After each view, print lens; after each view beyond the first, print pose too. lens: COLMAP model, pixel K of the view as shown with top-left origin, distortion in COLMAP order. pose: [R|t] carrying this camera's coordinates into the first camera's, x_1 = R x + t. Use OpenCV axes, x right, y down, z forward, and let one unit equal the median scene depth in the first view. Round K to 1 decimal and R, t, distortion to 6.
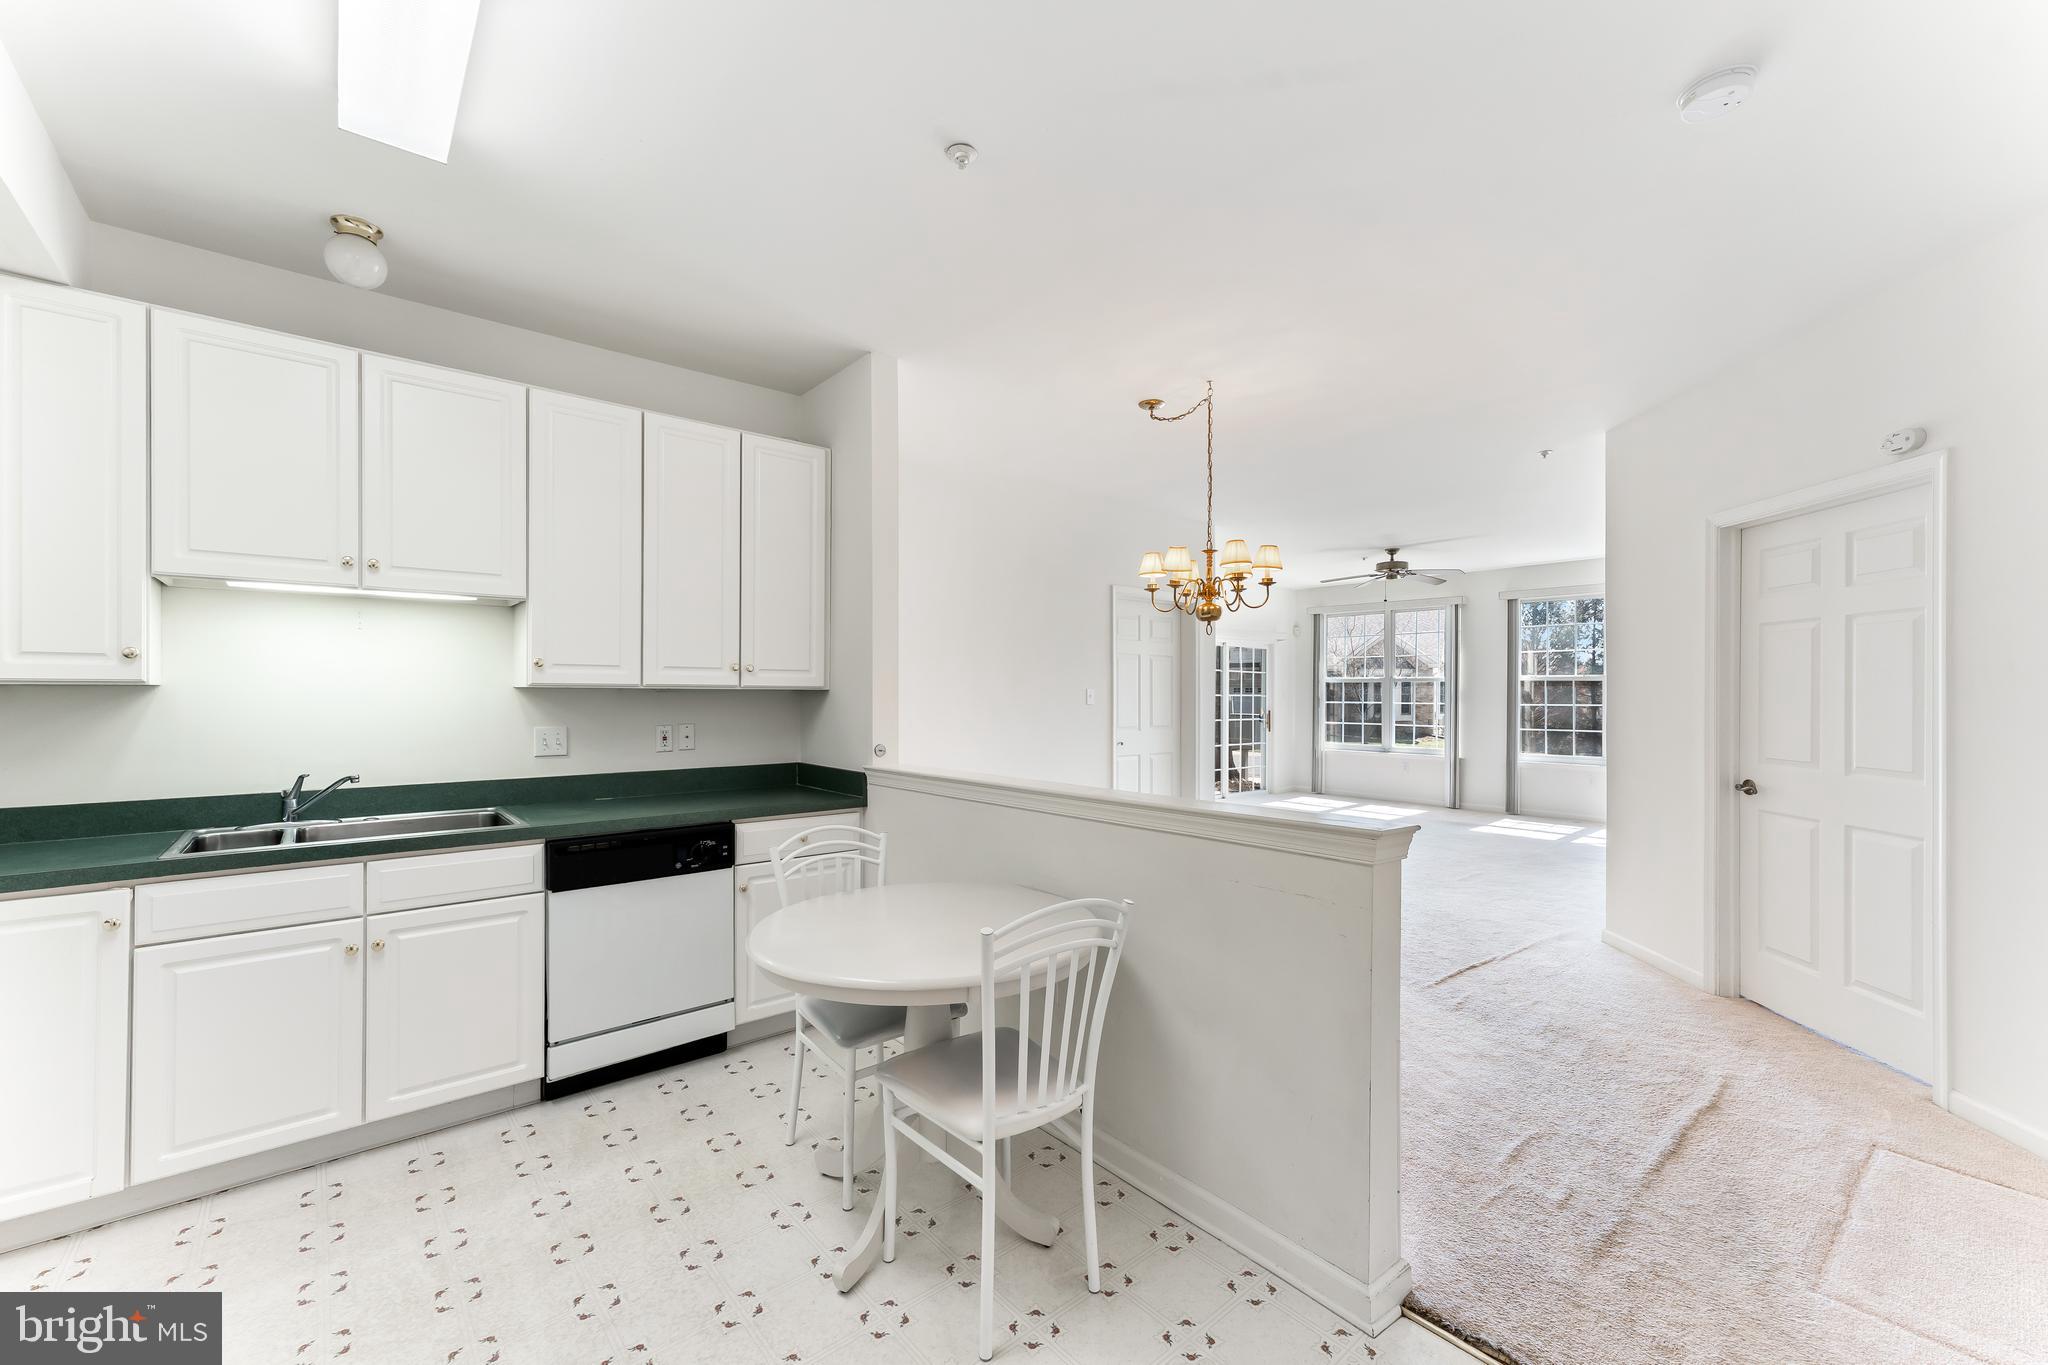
lens RADIAL K [[824.6, 0, 1014.7], [0, 824.6, 690.1], [0, 0, 1]] dist [0.000497, -0.000050]
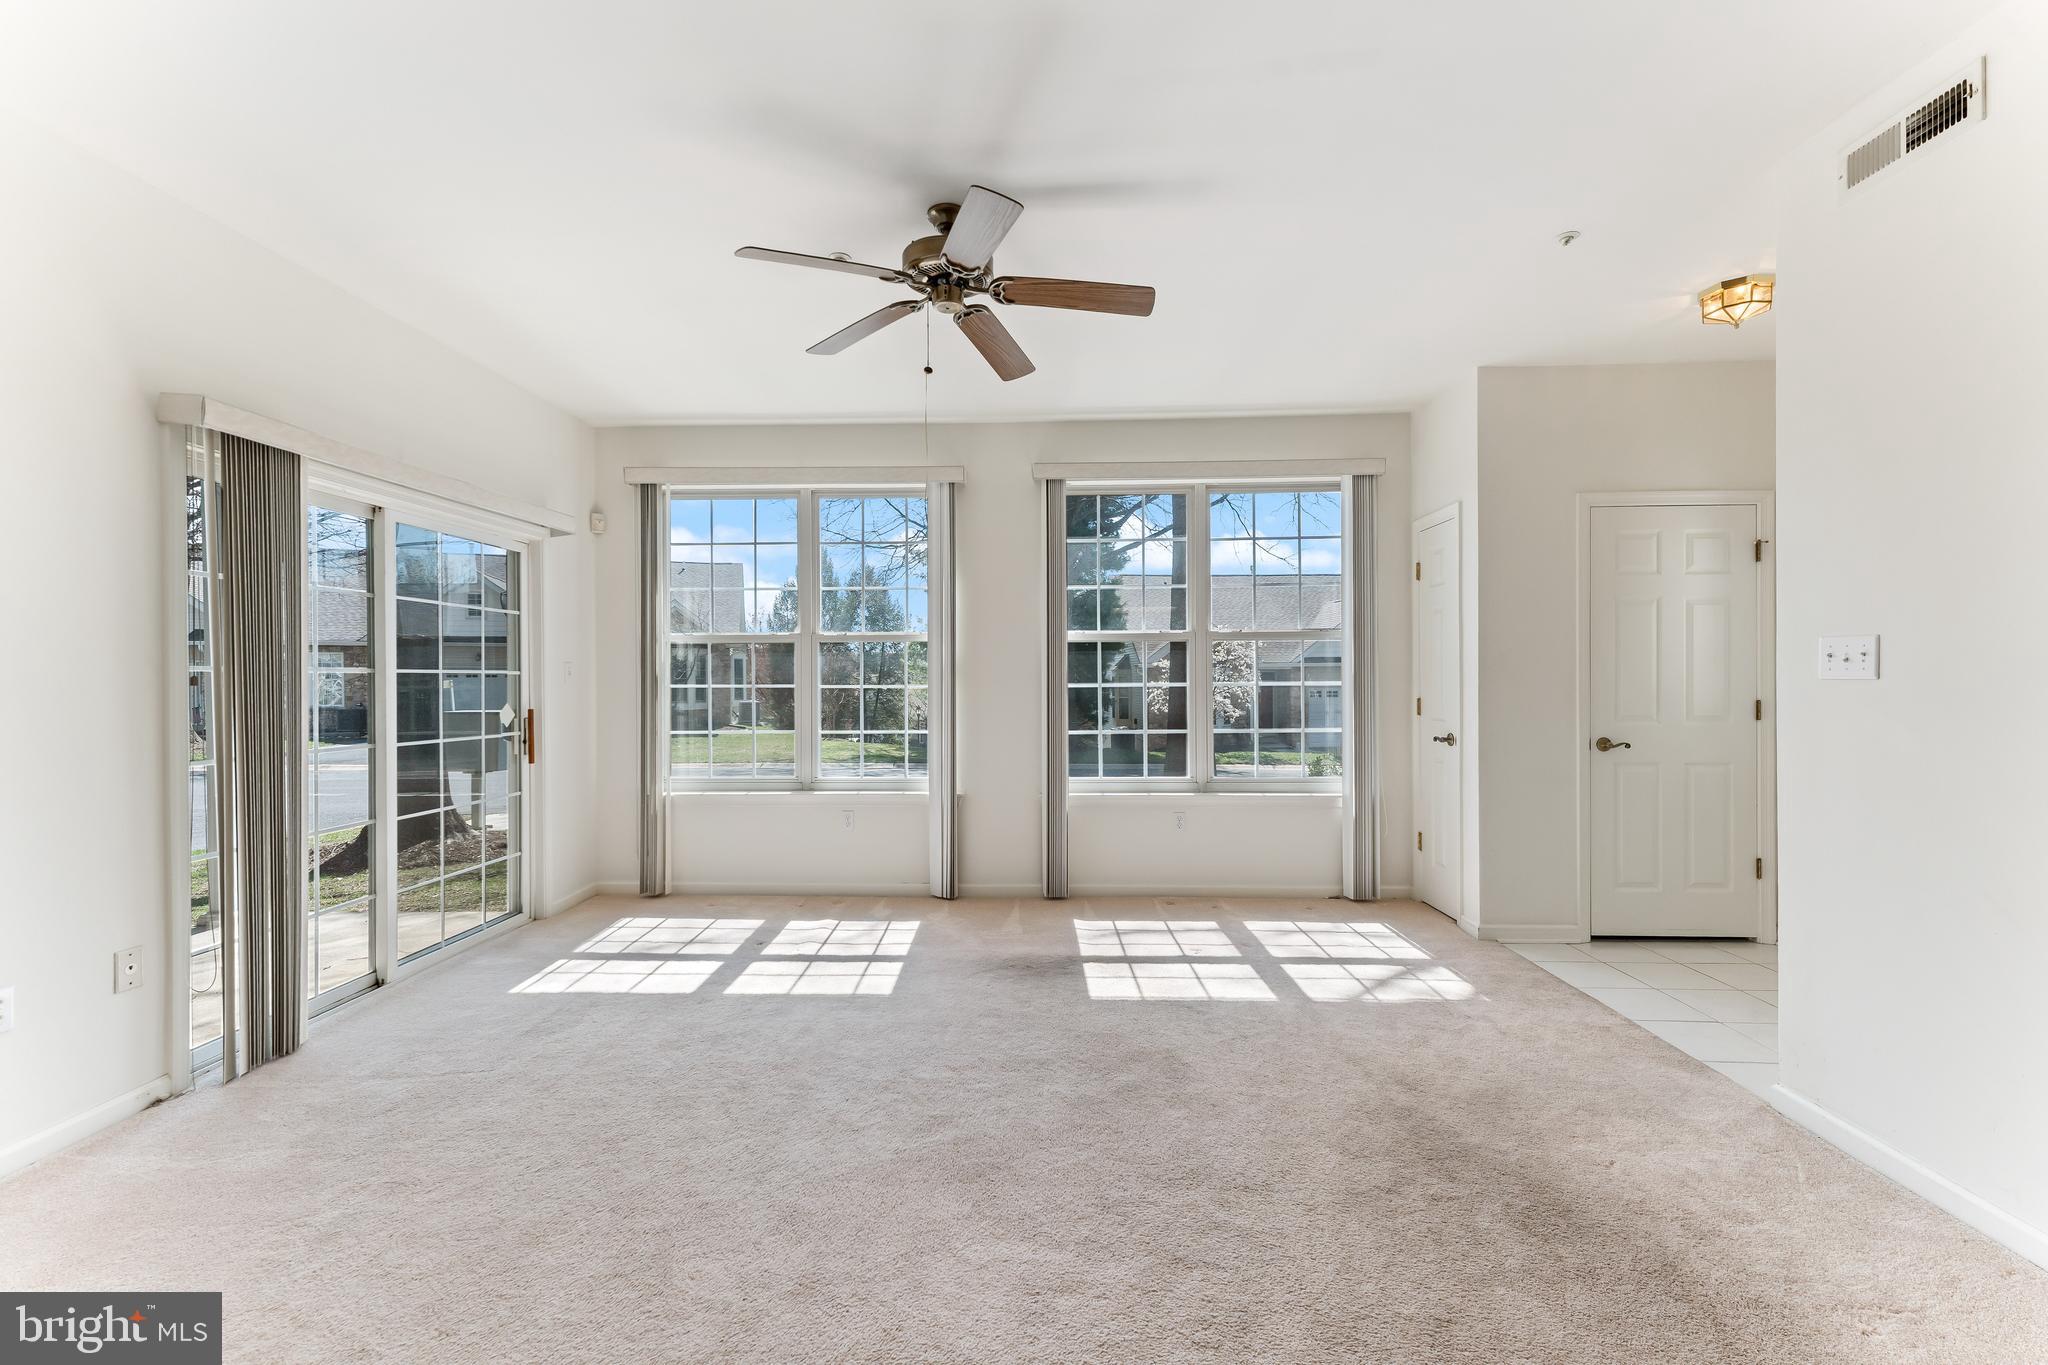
lens RADIAL K [[819.1, 0, 1012.2], [0, 819.1, 679.3], [0, 0, 1]] dist [0.000880, 0.000130]
pose [[0.670243, -0.007882, 0.742100, 0.213633], [0.004632, 0.999969, 0.006438, 0.010915], [-0.742128, -0.000878, 0.670258, 0.699756]]
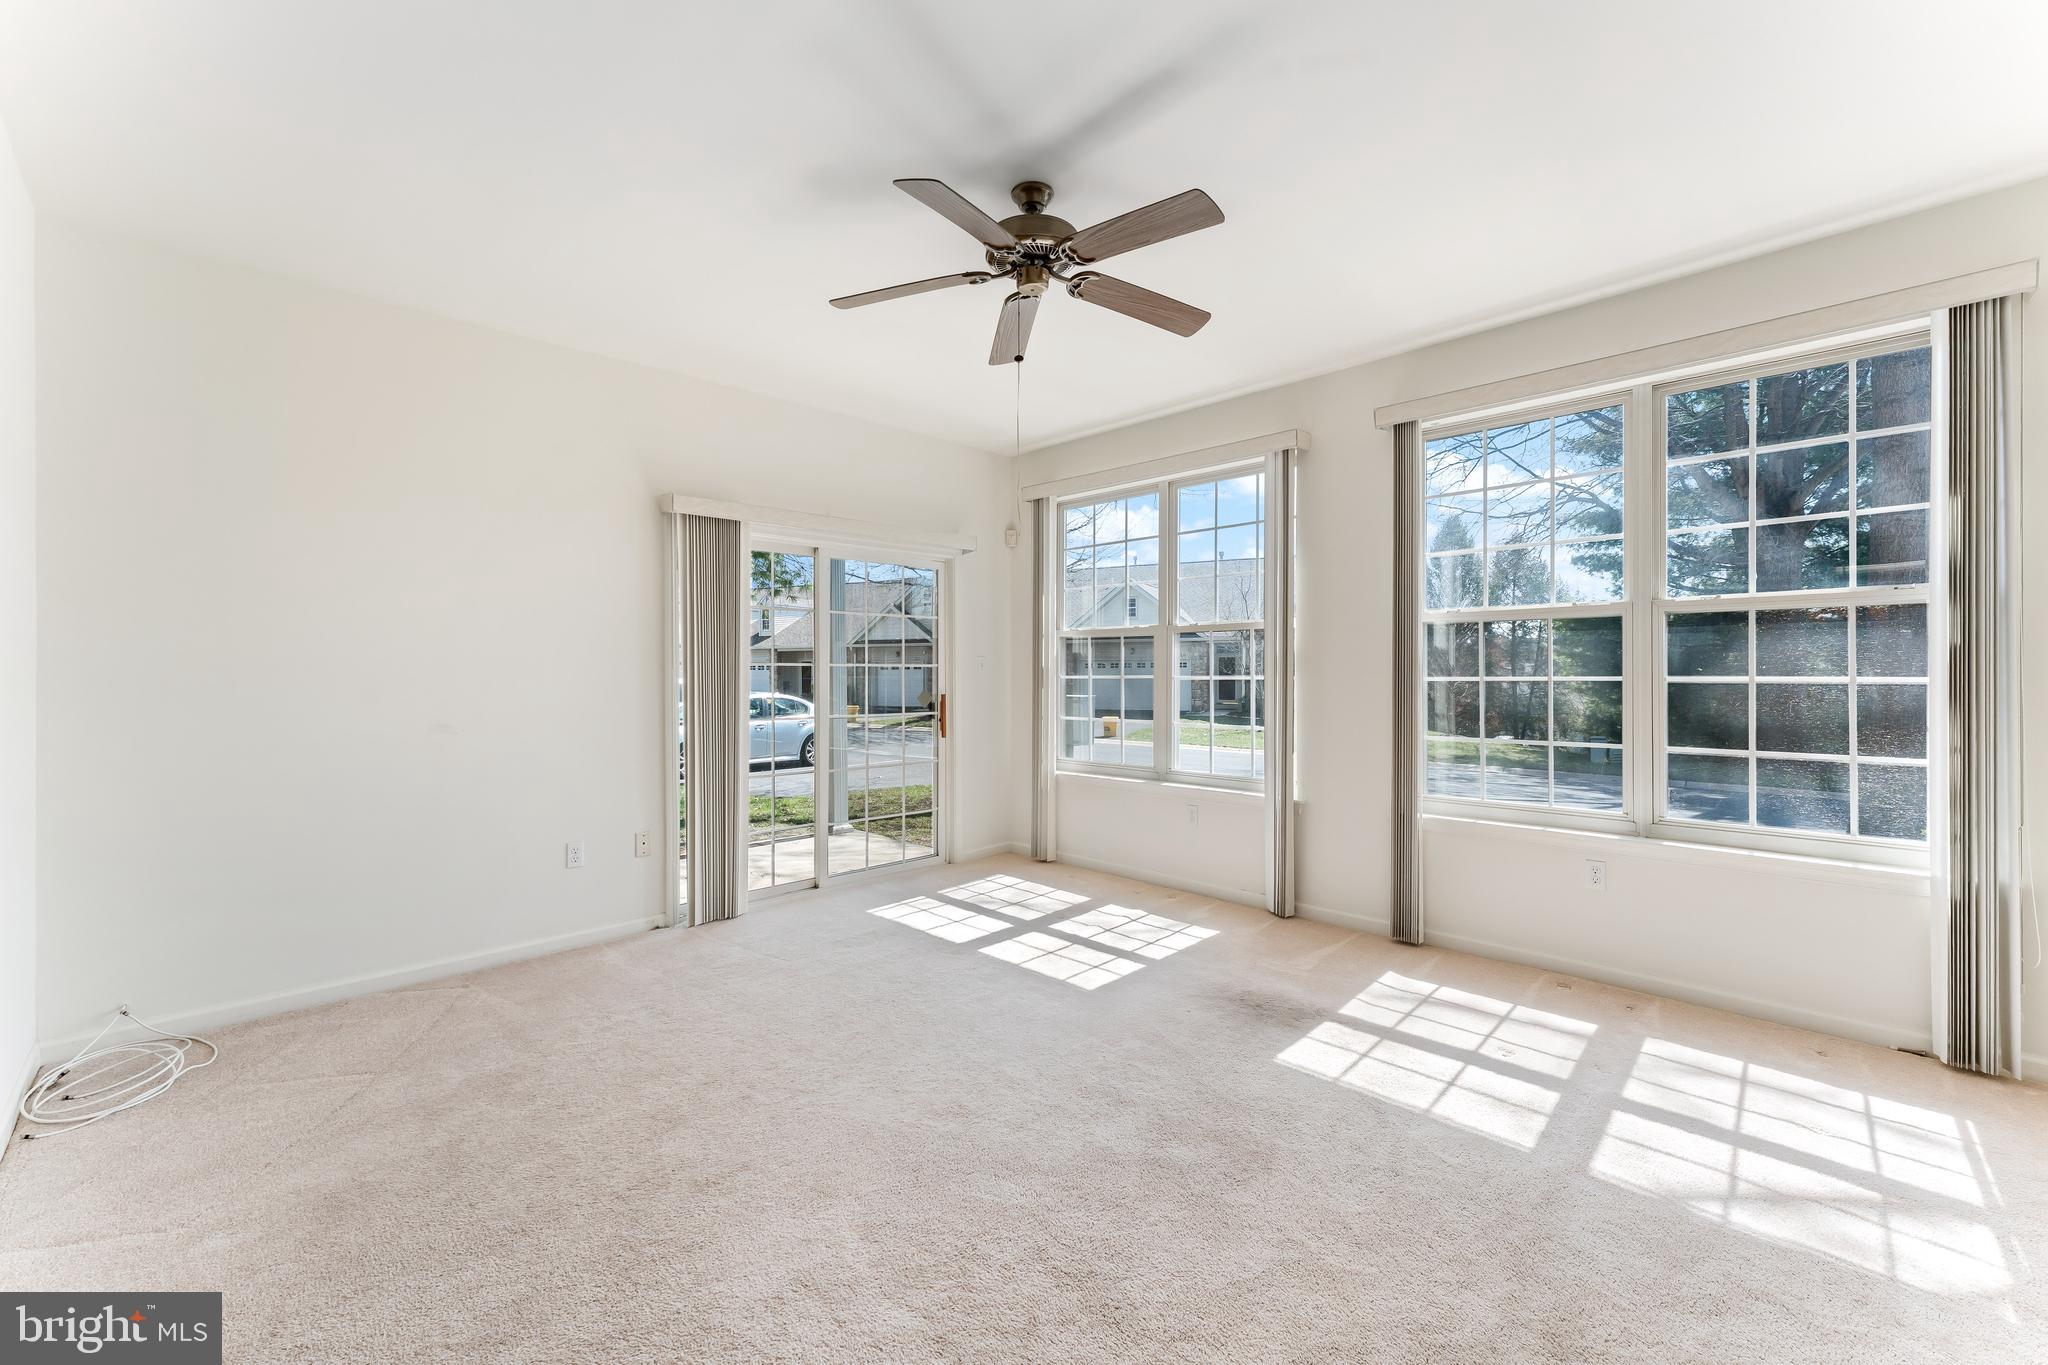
lens RADIAL K [[815.3, 0, 1035.0], [0, 815.3, 673.1], [0, 0, 1]] dist [-0.000540, 0.000081]
pose [[0.995423, -0.007459, 0.095279, 0.391205], [0.006903, 0.999957, 0.006165, 0.011405], [-0.095321, -0.005479, 0.995432, 0.630171]]
